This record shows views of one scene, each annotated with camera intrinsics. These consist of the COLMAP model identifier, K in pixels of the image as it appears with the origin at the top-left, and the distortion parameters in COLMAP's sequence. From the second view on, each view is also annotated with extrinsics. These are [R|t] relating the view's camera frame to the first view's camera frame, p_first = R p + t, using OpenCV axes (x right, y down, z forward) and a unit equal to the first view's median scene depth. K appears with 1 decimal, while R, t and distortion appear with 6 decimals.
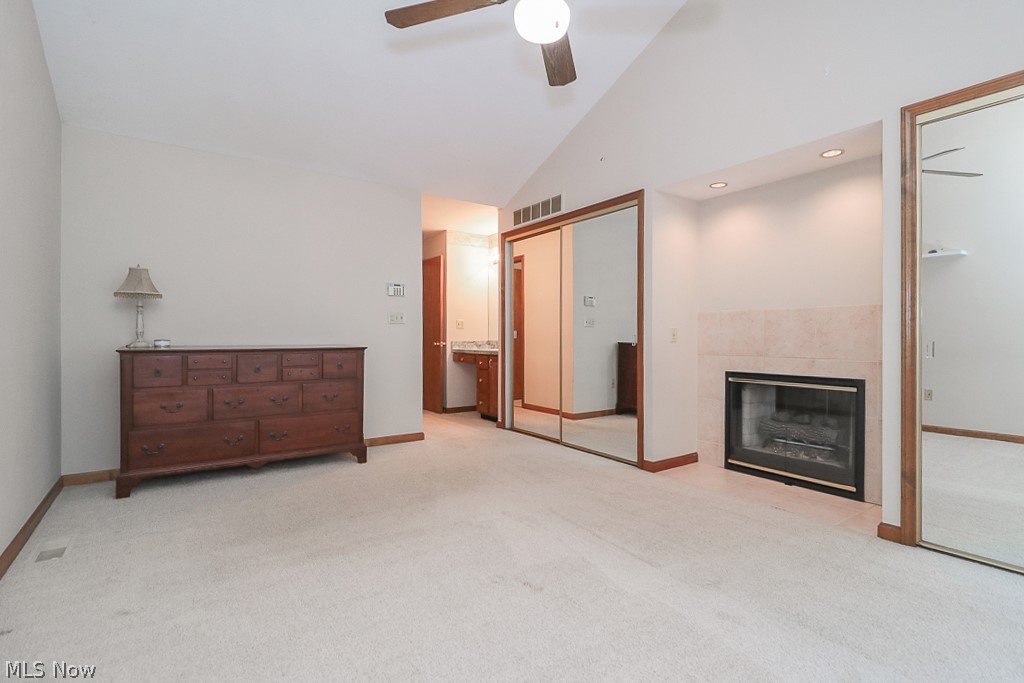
lens RADIAL K [[480.7, 0, 506.4], [0, 480.7, 328.0], [0, 0, 1]] dist [-0.000689, -0.000454]
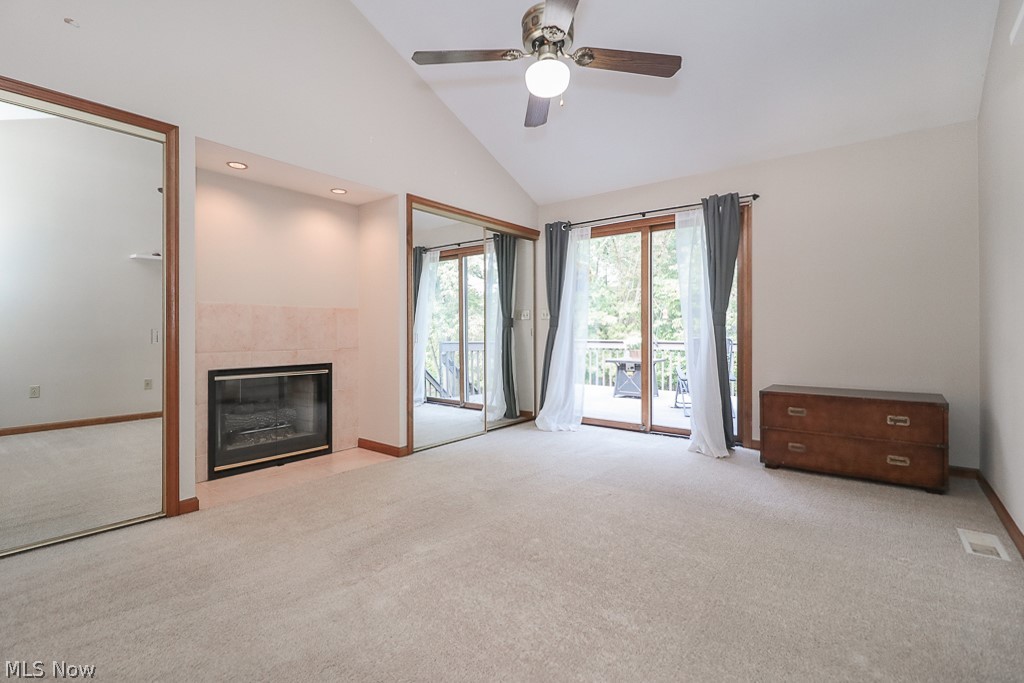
lens RADIAL K [[471.0, 0, 514.9], [0, 471.0, 334.2], [0, 0, 1]] dist [-0.001481, -0.000430]
pose [[-0.303935, 0.001063, 0.952692, -0.608811], [-0.010132, 0.999939, -0.004348, 0.024290], [-0.952639, -0.010974, -0.303906, 0.817122]]
